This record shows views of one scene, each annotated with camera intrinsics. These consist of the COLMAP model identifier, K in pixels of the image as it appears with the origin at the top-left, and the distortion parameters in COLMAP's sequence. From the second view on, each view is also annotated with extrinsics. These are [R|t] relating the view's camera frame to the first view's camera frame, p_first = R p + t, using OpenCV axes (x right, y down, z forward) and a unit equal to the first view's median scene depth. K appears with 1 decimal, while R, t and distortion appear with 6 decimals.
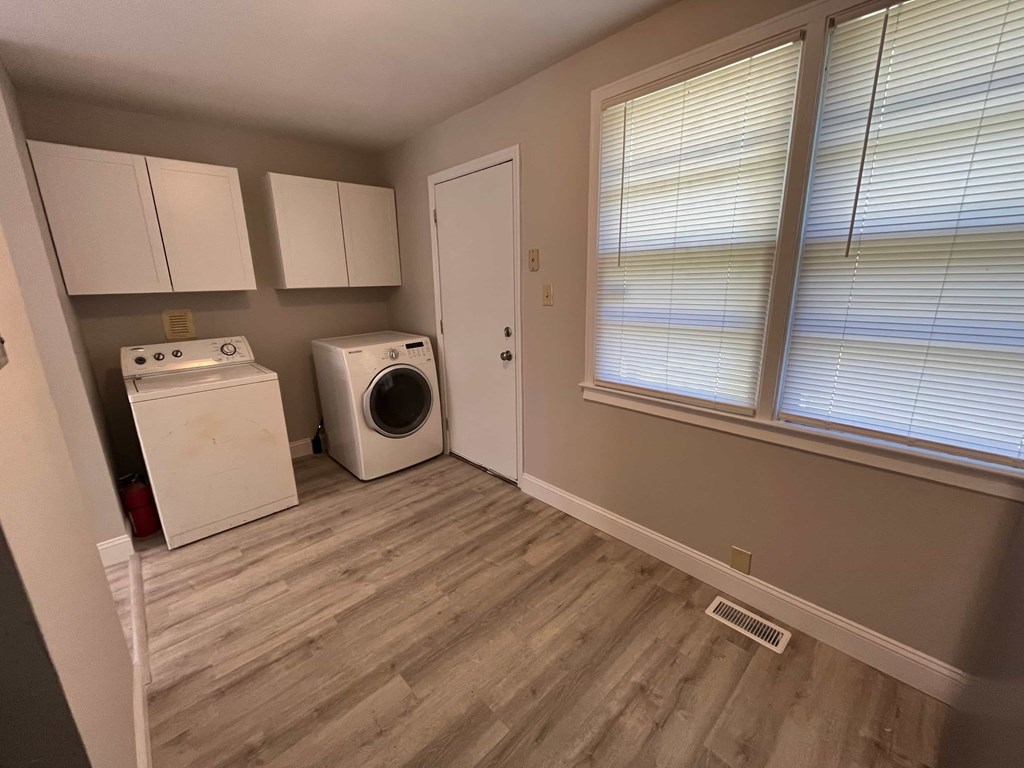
lens RADIAL K [[416.1, 0, 509.3], [0, 416.1, 385.9], [0, 0, 1]] dist [-0.003946, -0.000498]
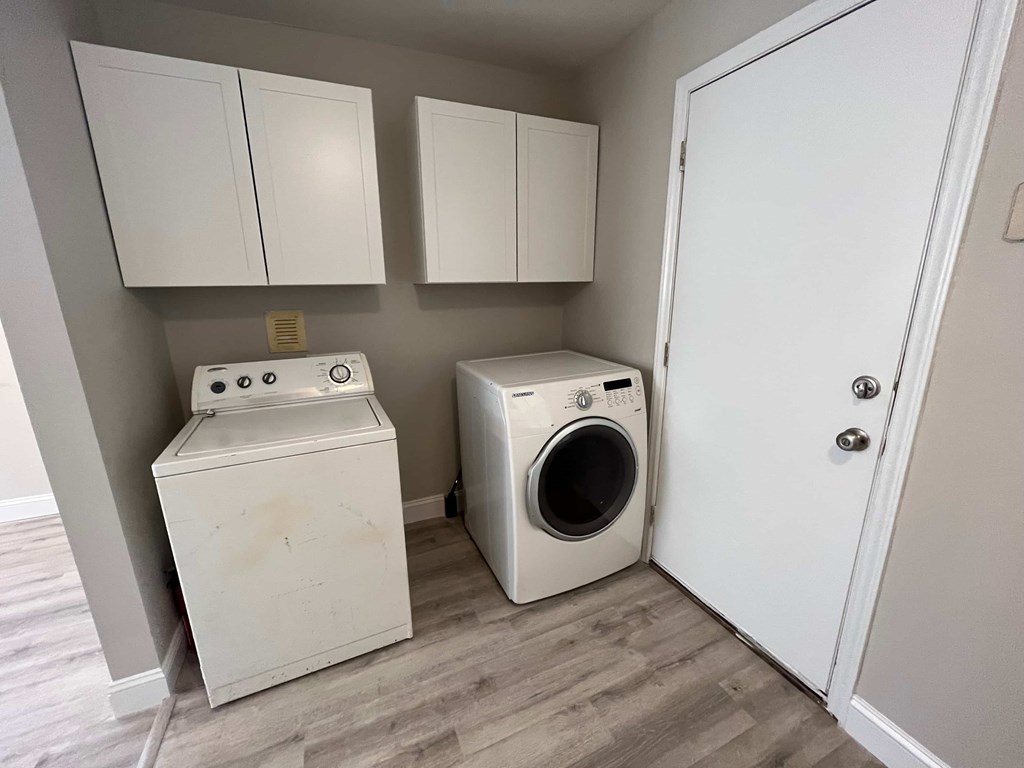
lens RADIAL K [[416.1, 0, 506.8], [0, 416.1, 382.8], [0, 0, 1]] dist [-0.003946, -0.000498]
pose [[0.945041, 0.086983, -0.315168, -0.204682], [-0.089258, 0.995982, 0.007236, -0.096265], [0.314531, 0.021293, 0.949008, 0.432495]]
